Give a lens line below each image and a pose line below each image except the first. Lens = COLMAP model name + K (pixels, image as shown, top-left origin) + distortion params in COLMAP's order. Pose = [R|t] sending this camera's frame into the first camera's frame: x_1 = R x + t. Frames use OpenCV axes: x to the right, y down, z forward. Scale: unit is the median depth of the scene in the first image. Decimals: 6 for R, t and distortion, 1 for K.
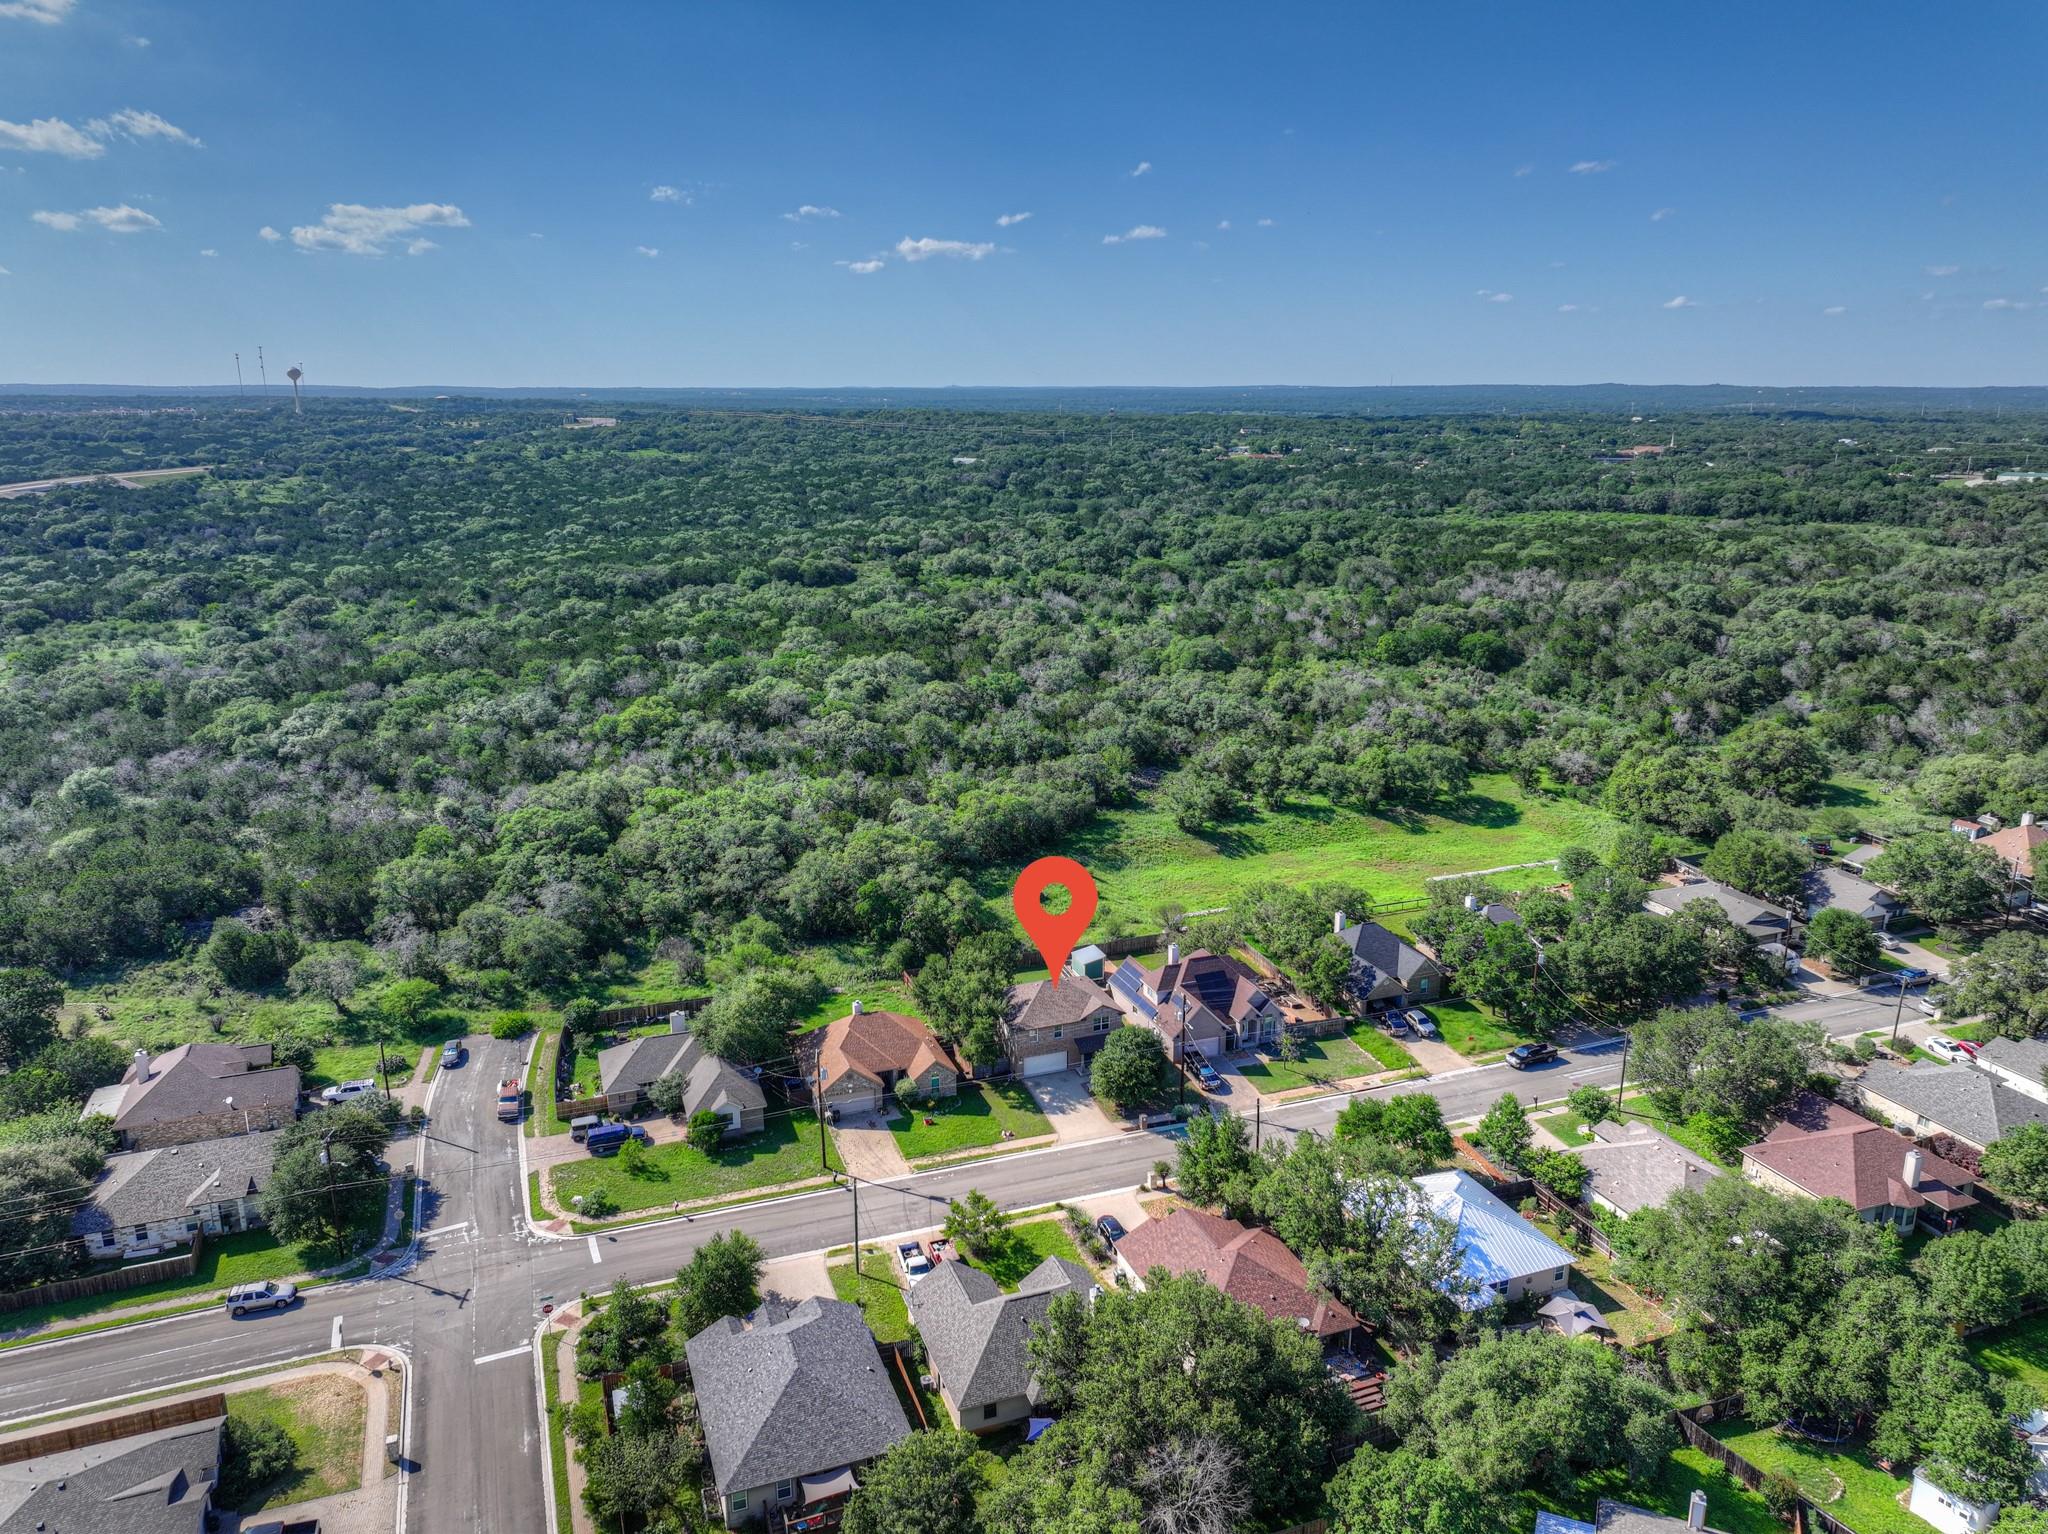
lens RADIAL K [[1431.4, 0, 1015.2], [0, 1431.4, 767.6], [0, 0, 1]] dist [0.012816, -0.003718]
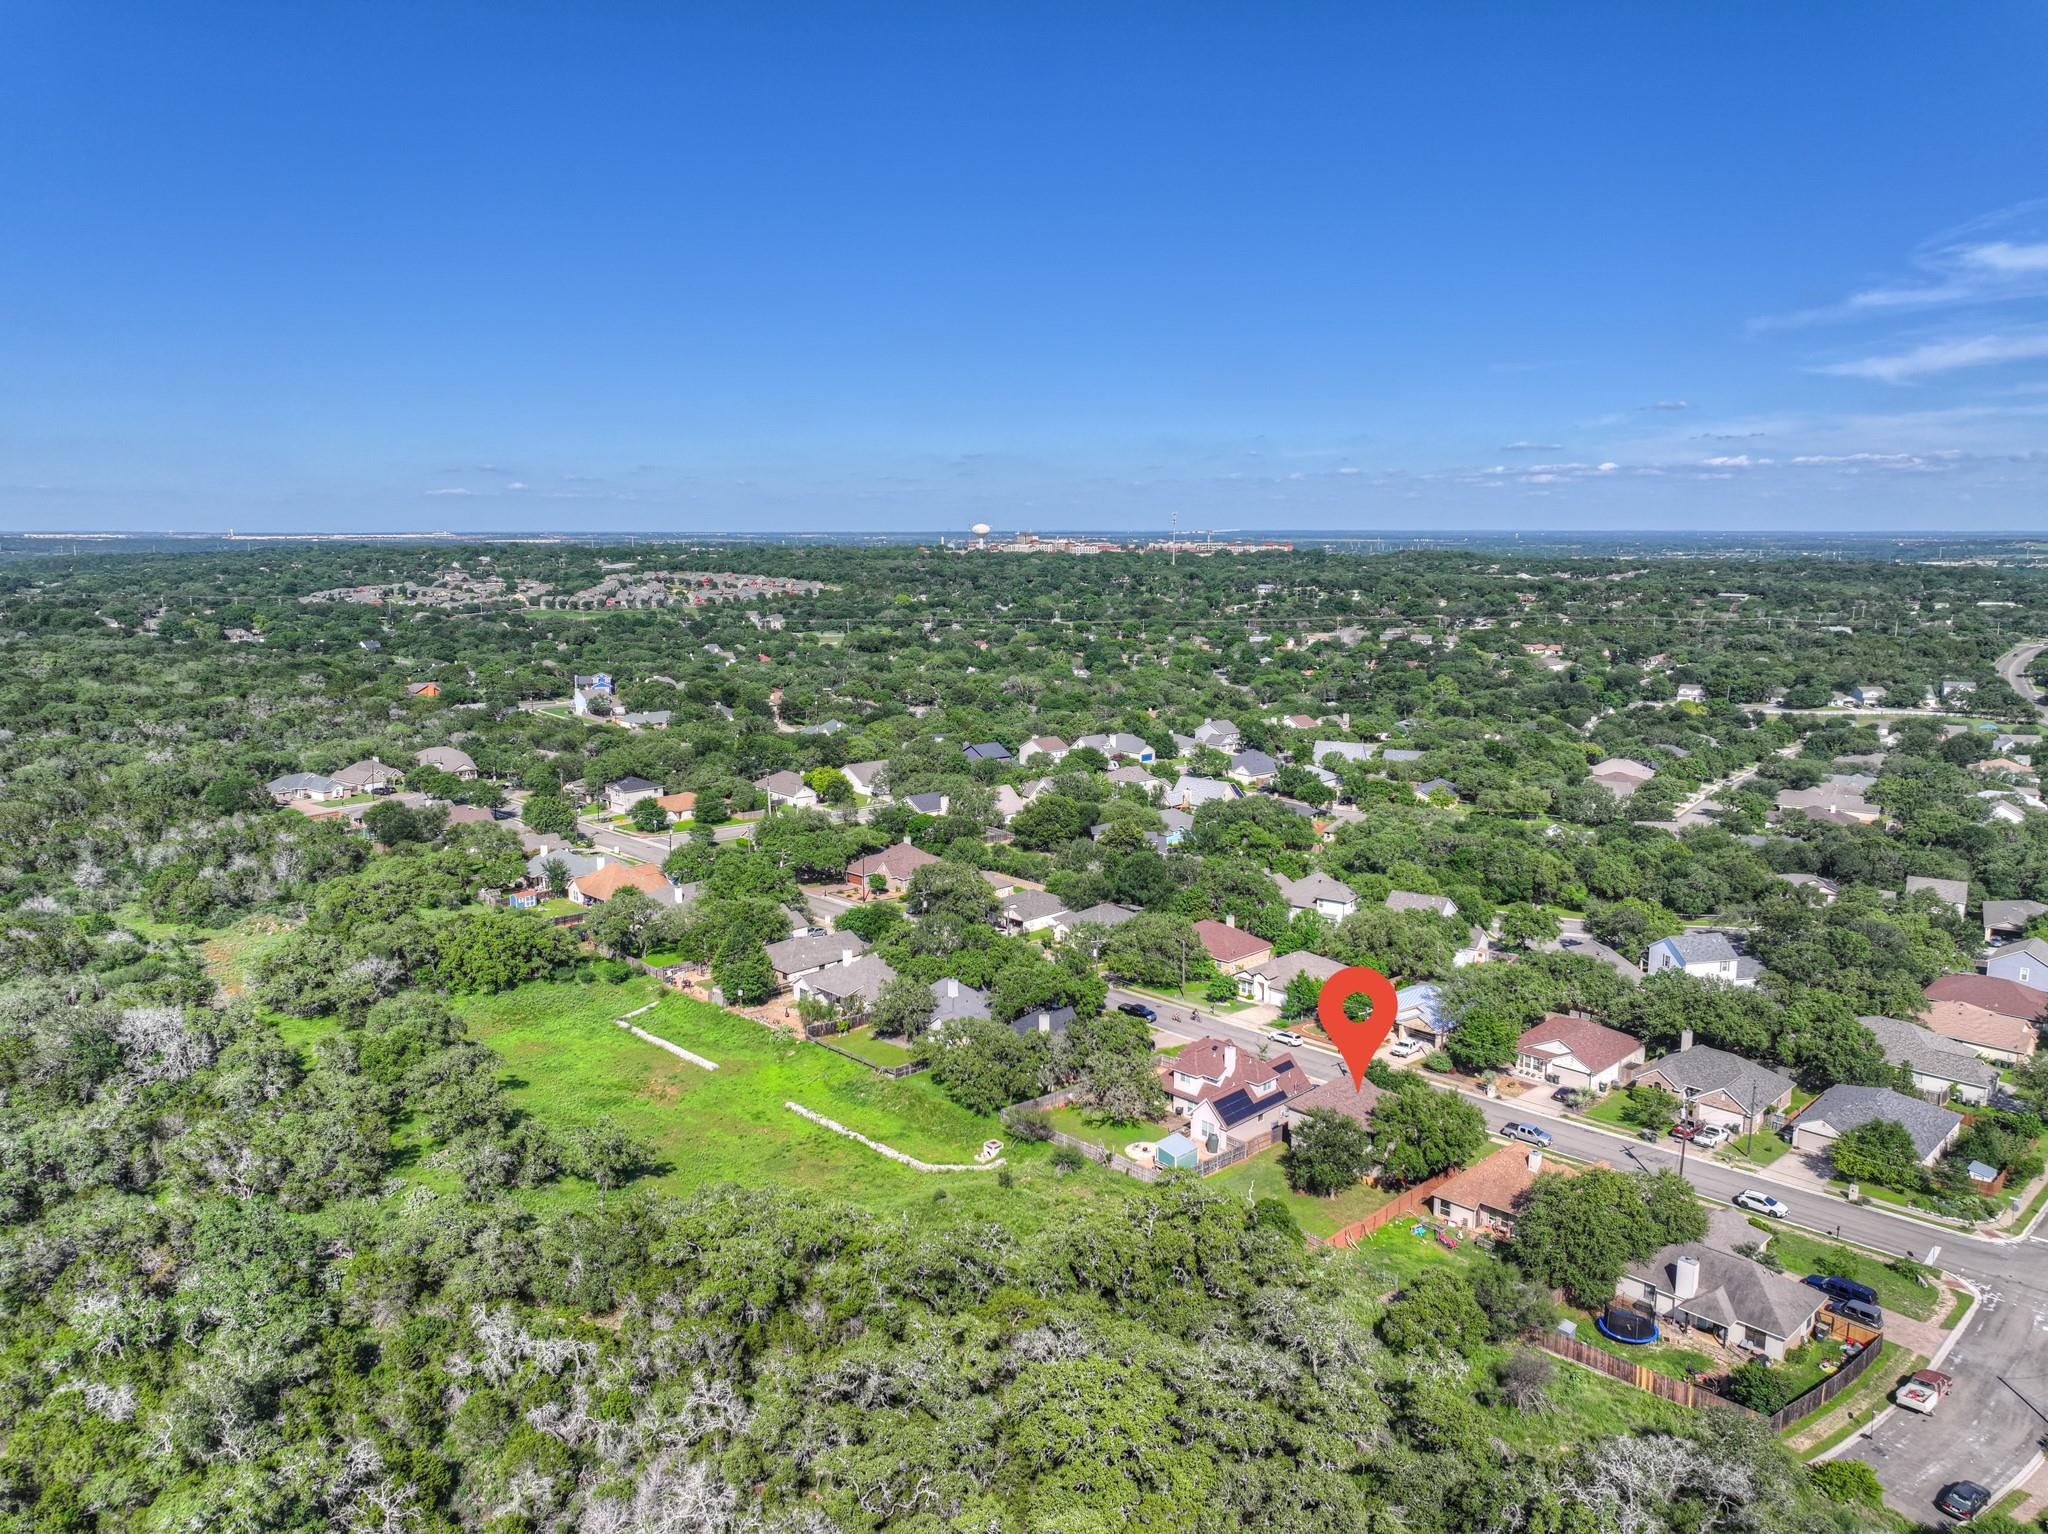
lens RADIAL K [[1433.7, 0, 1016.9], [0, 1433.7, 765.8], [0, 0, 1]] dist [-0.003001, 0.019102]
pose [[-0.412176, -0.144280, 0.899608, -0.697274], [0.229650, 0.939050, 0.255825, -0.350055], [-0.881687, 0.312040, -0.353920, 1.392452]]
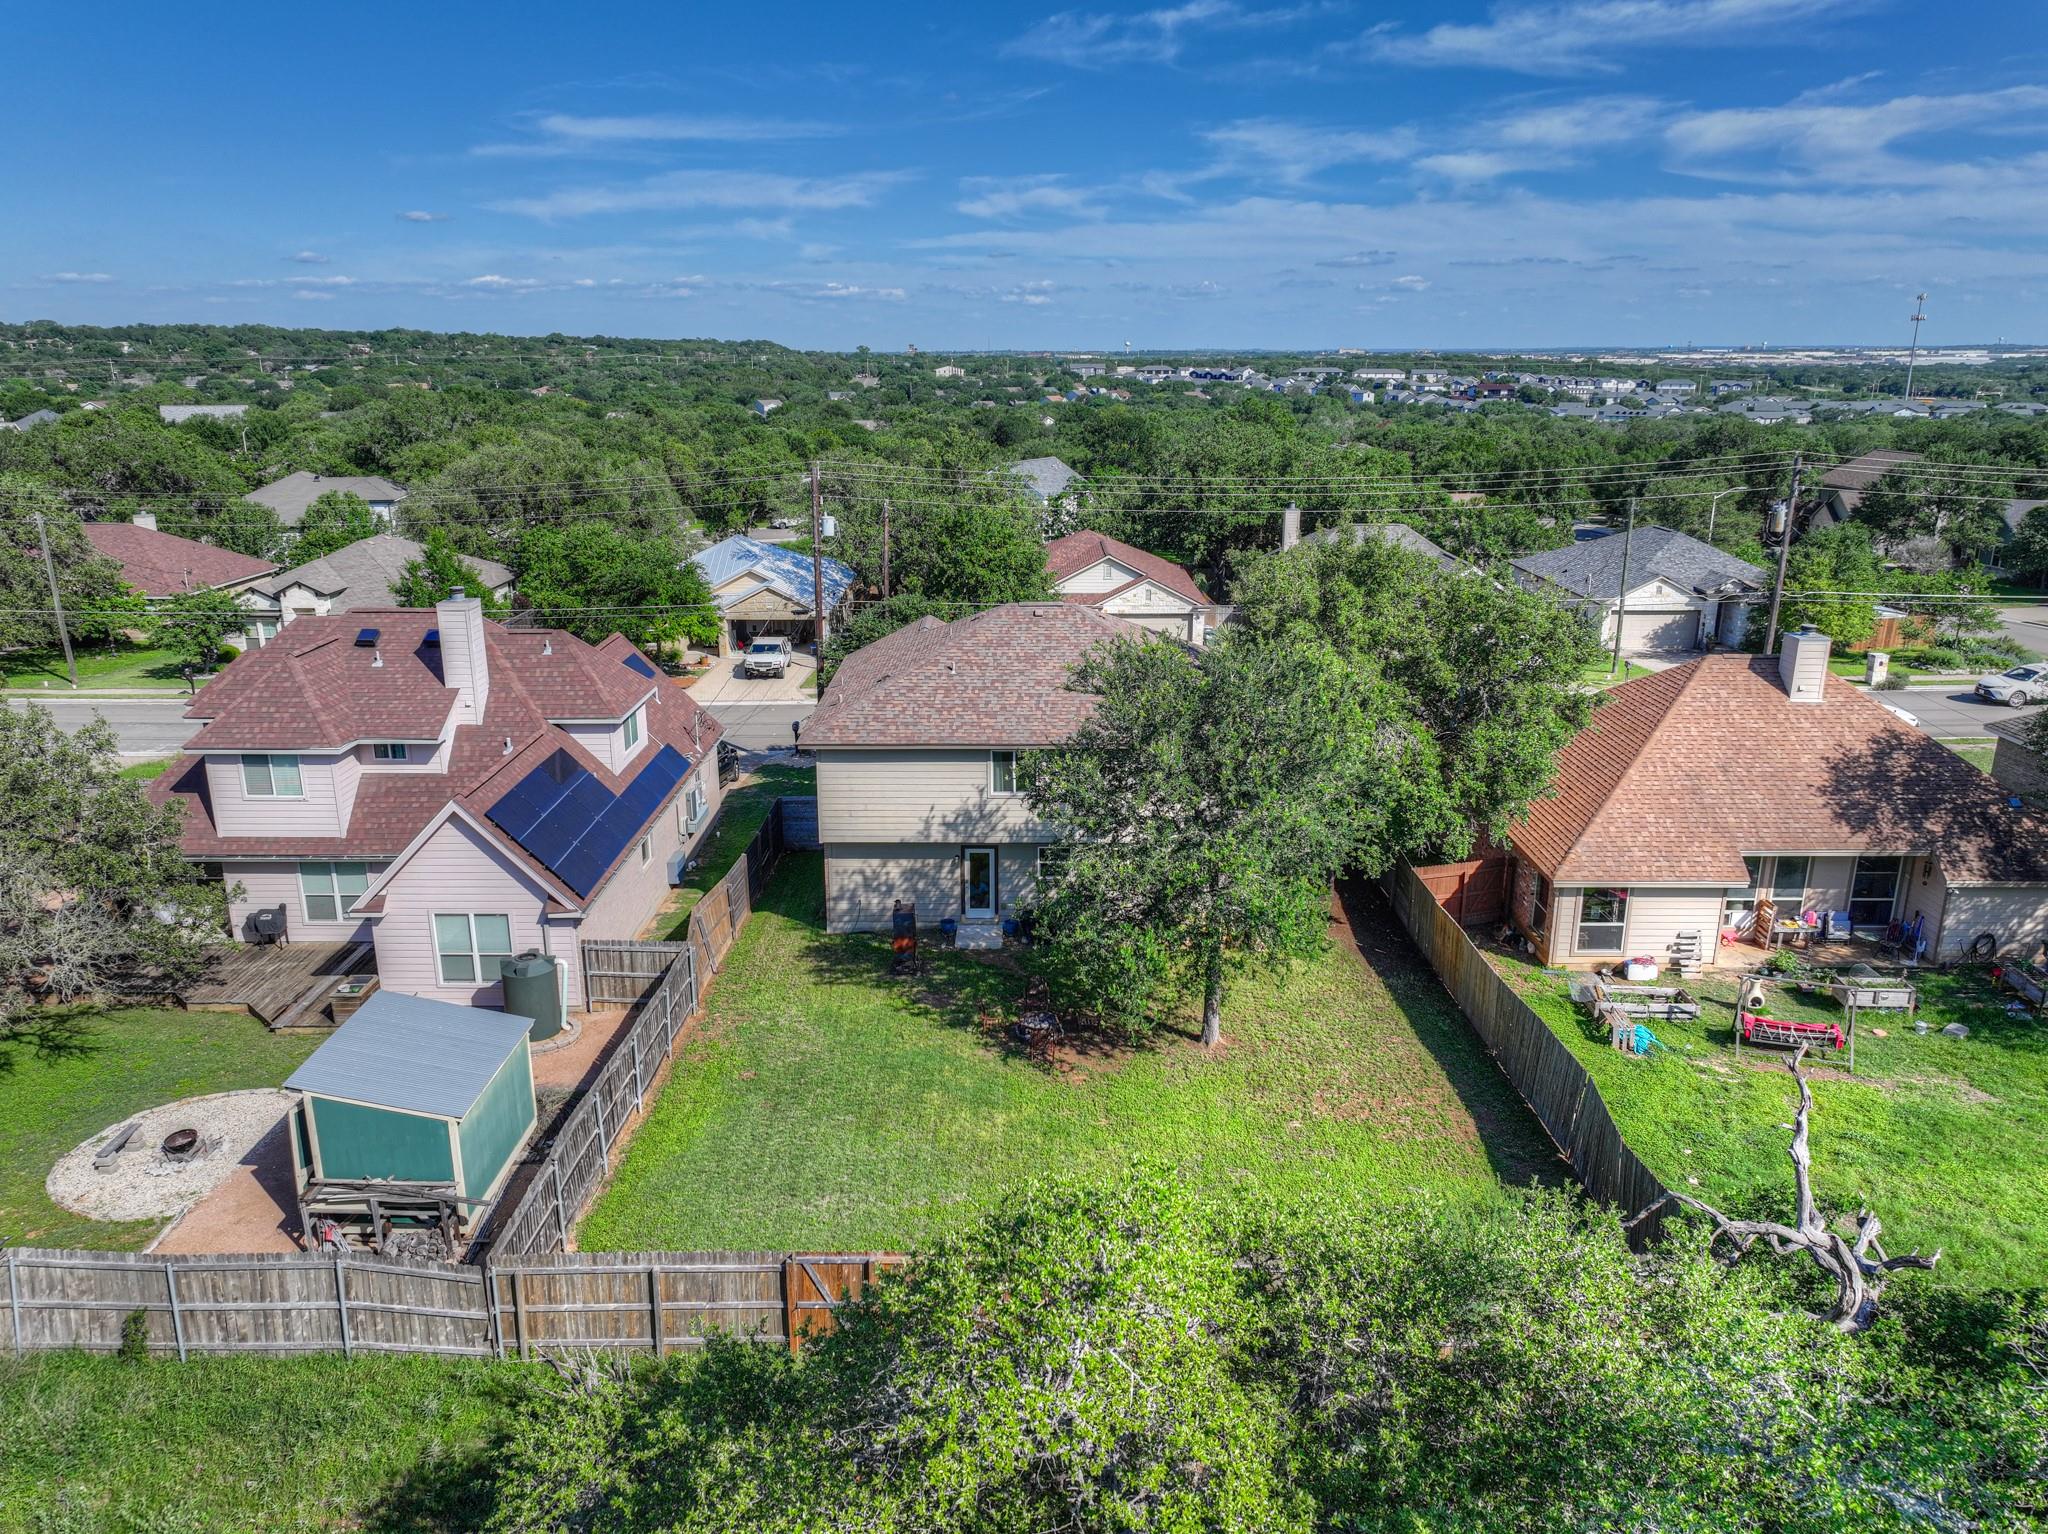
lens RADIAL K [[1433.7, 0, 1016.9], [0, 1433.7, 765.8], [0, 0, 1]] dist [-0.003001, 0.019102]
pose [[-0.936610, -0.092203, 0.338025, -0.057298], [0.091938, 0.866274, 0.491036, 0.039795], [-0.338097, 0.490987, -0.802884, 1.140856]]
